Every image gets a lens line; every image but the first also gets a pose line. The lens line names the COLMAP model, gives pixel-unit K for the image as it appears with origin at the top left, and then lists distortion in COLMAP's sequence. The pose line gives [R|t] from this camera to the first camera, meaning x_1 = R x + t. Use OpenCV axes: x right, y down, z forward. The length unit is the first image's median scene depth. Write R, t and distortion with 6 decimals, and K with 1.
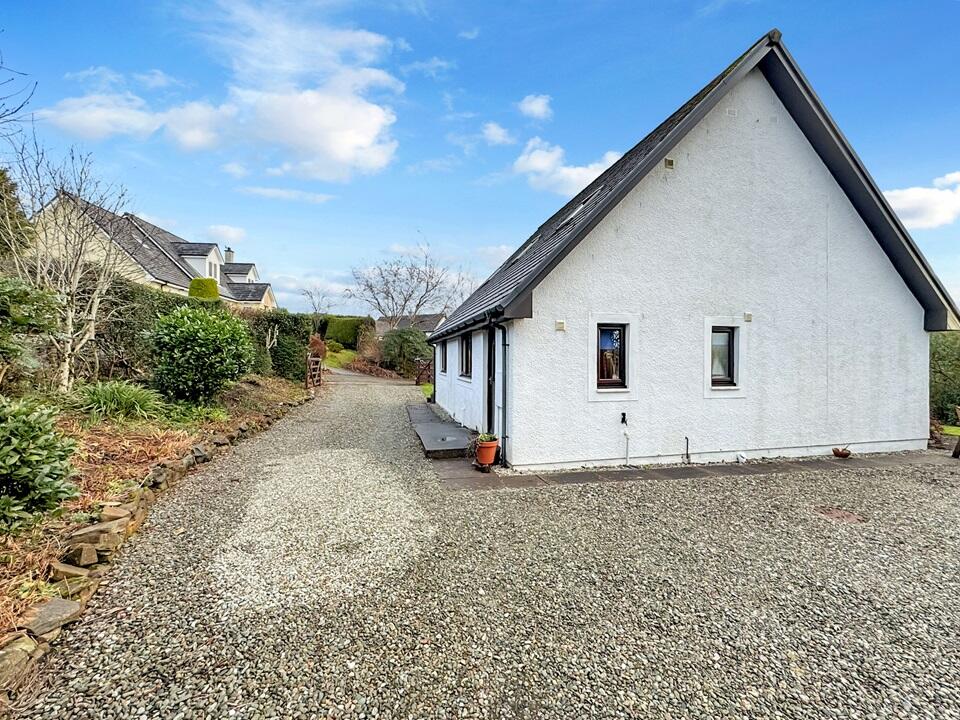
lens RADIAL K [[392.8, 0, 478.0], [0, 392.8, 376.9], [0, 0, 1]] dist [-0.001480, -0.000134]
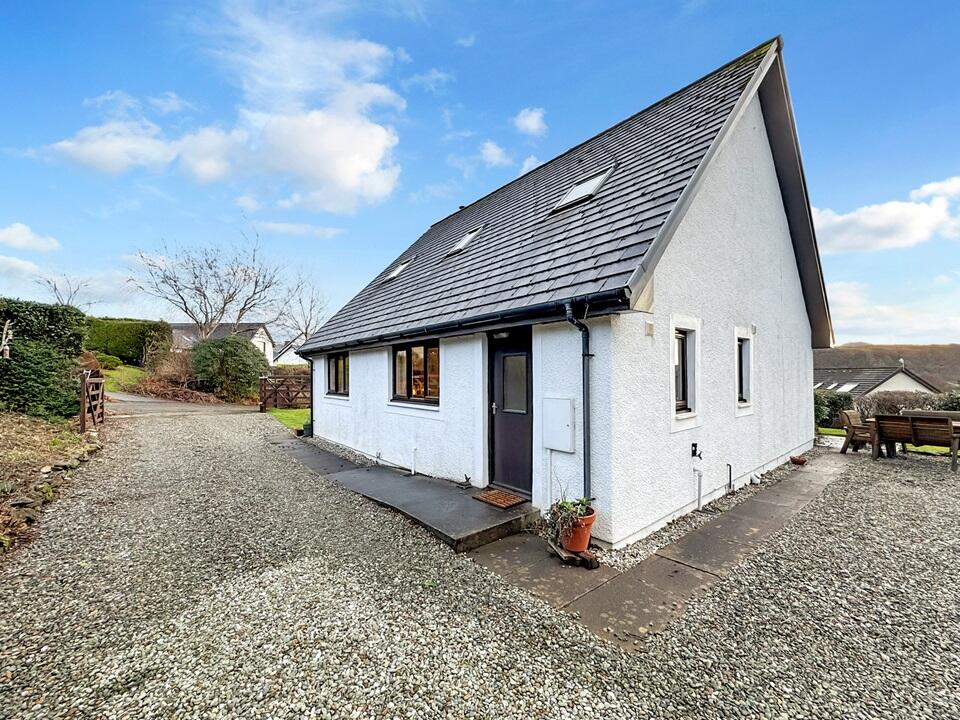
lens RADIAL K [[381.9, 0, 479.5], [0, 381.9, 385.7], [0, 0, 1]] dist [-0.001412, -0.000301]
pose [[0.895627, -0.023081, 0.444208, -0.143169], [0.030661, 0.999481, -0.009886, -0.012704], [-0.443749, 0.022474, 0.895869, 0.201485]]
